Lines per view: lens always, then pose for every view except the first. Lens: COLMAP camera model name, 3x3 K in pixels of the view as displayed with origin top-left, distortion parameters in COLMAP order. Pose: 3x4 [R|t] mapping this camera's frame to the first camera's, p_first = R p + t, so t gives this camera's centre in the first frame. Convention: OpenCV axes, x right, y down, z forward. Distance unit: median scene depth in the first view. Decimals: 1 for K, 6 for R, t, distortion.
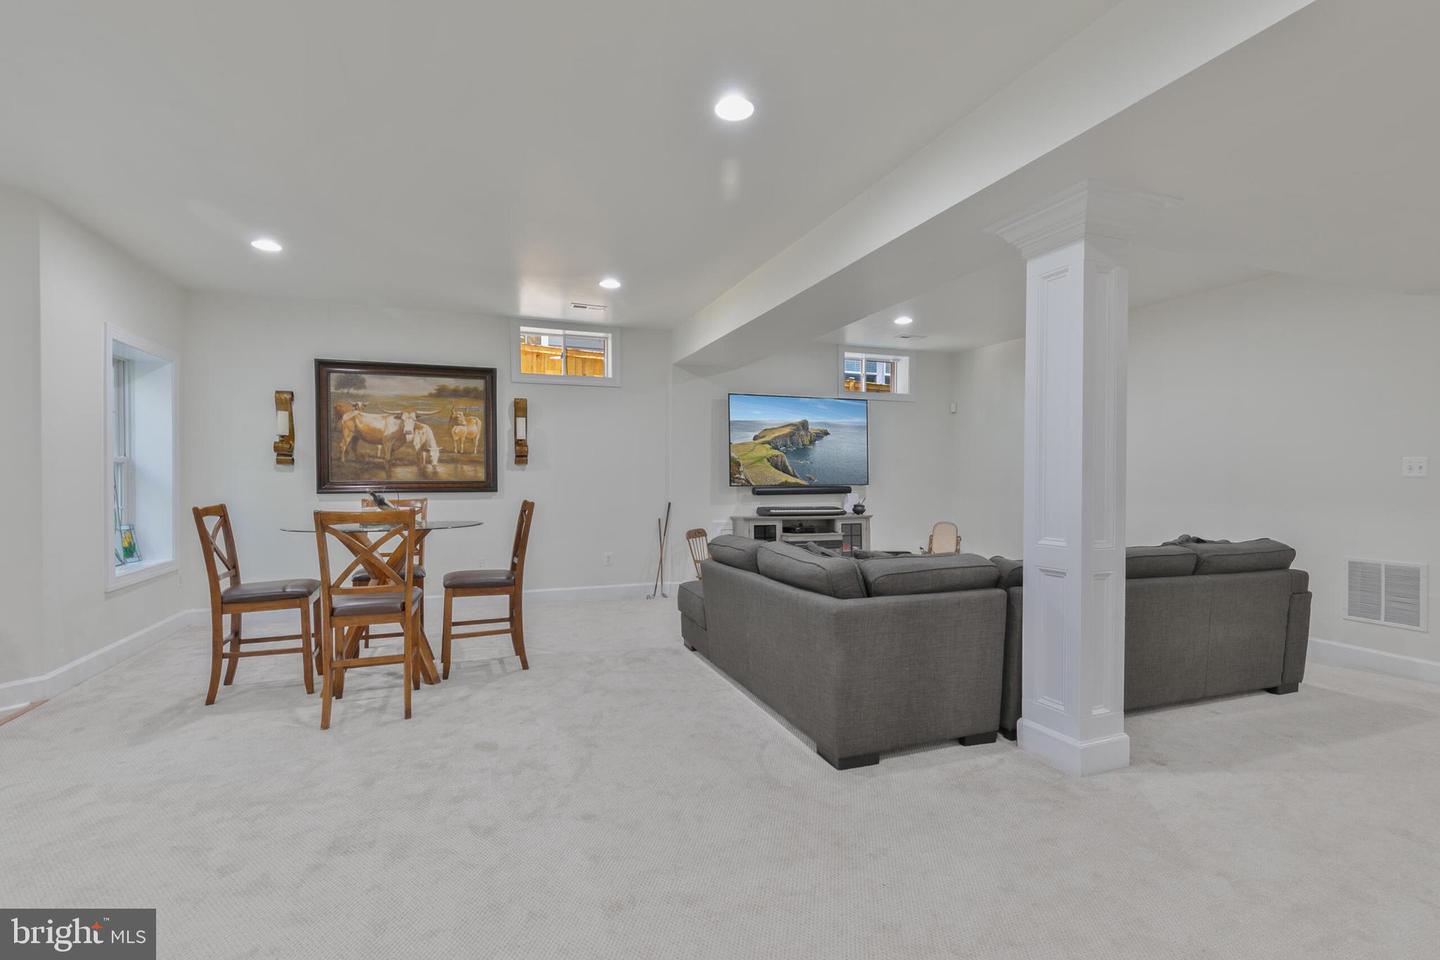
lens RADIAL K [[650.2, 0, 714.6], [0, 650.2, 487.5], [0, 0, 1]] dist [0.007561, -0.002588]
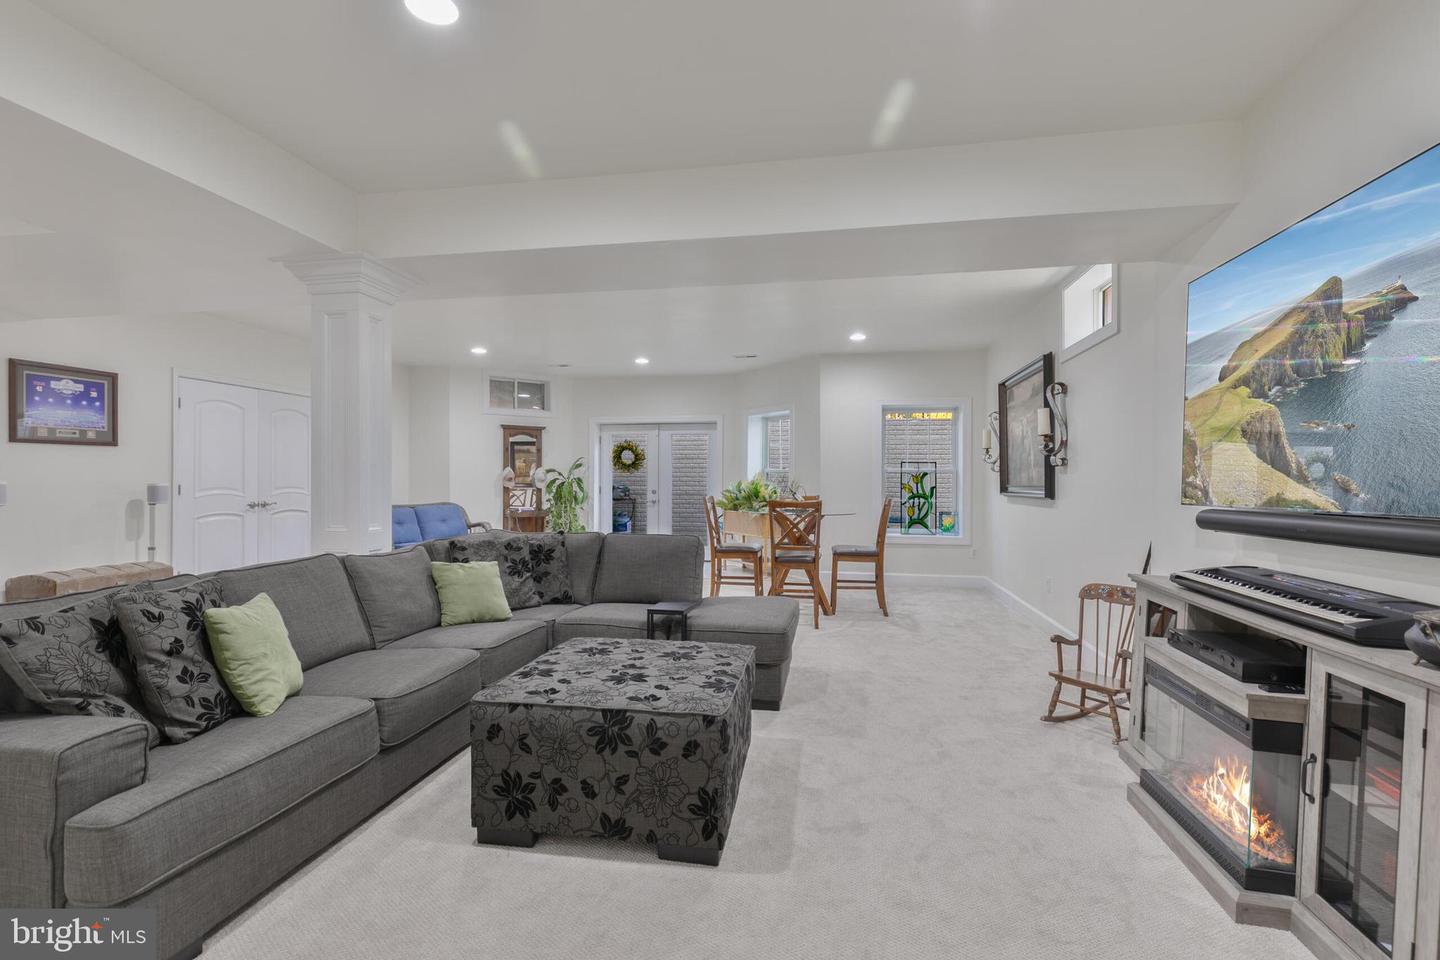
lens RADIAL K [[650.2, 0, 727.8], [0, 650.2, 472.4], [0, 0, 1]] dist [0.007561, -0.002588]
pose [[-0.508584, -0.014999, -0.860882, 0.590220], [-0.021008, 0.999767, -0.005008, -0.014670], [0.860756, 0.015539, -0.508781, 1.057626]]
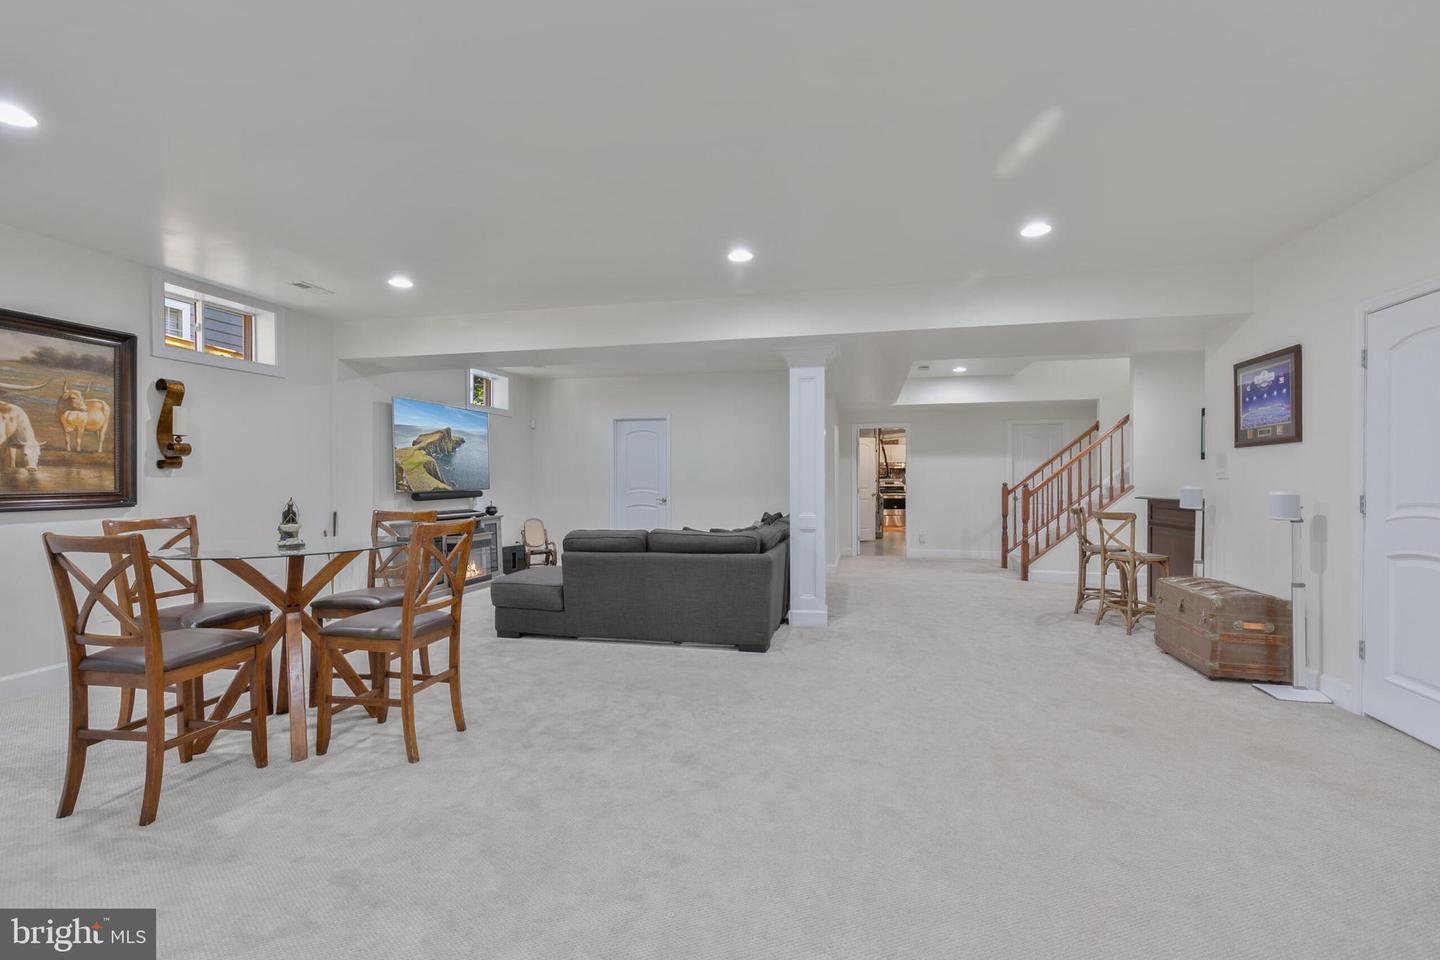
lens RADIAL K [[650.2, 0, 723.9], [0, 650.2, 482.6], [0, 0, 1]] dist [0.007561, -0.002588]
pose [[0.545054, -0.009268, 0.838350, -0.575120], [0.019387, 0.999811, -0.001551, -0.006130], [-0.838177, 0.017099, 0.545130, 0.066107]]
